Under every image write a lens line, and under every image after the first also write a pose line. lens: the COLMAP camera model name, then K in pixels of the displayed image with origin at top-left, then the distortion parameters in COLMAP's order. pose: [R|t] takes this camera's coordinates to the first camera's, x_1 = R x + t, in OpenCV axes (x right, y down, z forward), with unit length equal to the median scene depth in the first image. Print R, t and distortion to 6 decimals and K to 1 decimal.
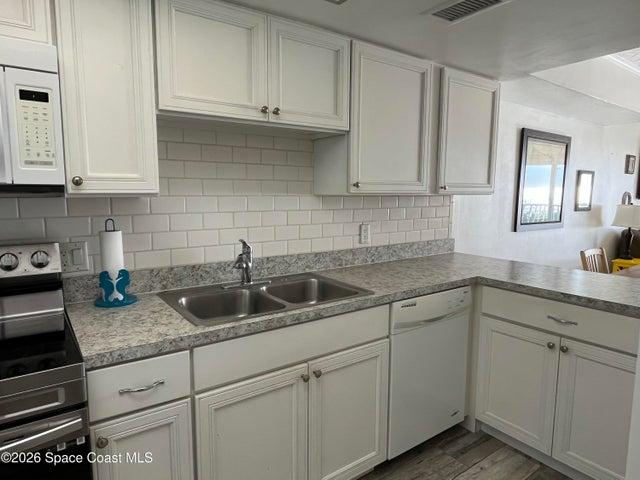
lens RADIAL K [[404.1, 0, 310.3], [0, 404.1, 236.8], [0, 0, 1]] dist [-0.001805, 0.000889]
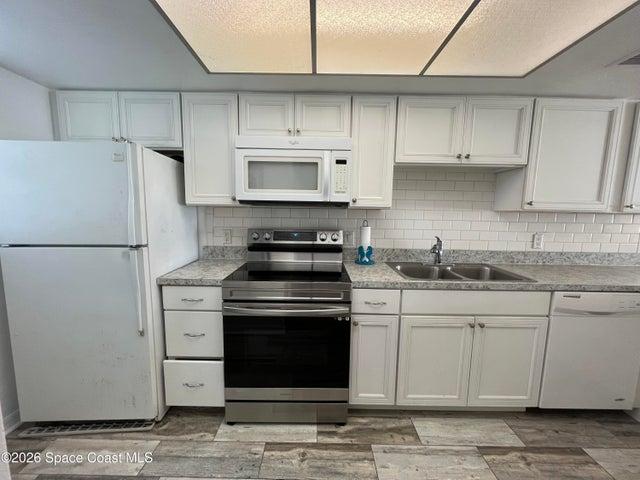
lens RADIAL K [[255.5, 0, 319.2], [0, 255.5, 241.9], [0, 0, 1]] dist [-0.002478, -0.000227]
pose [[0.817623, 0.080453, -0.570105, 0.039207], [-0.079193, 0.996492, 0.027050, 0.043407], [0.570282, 0.023031, 0.821126, -0.151012]]
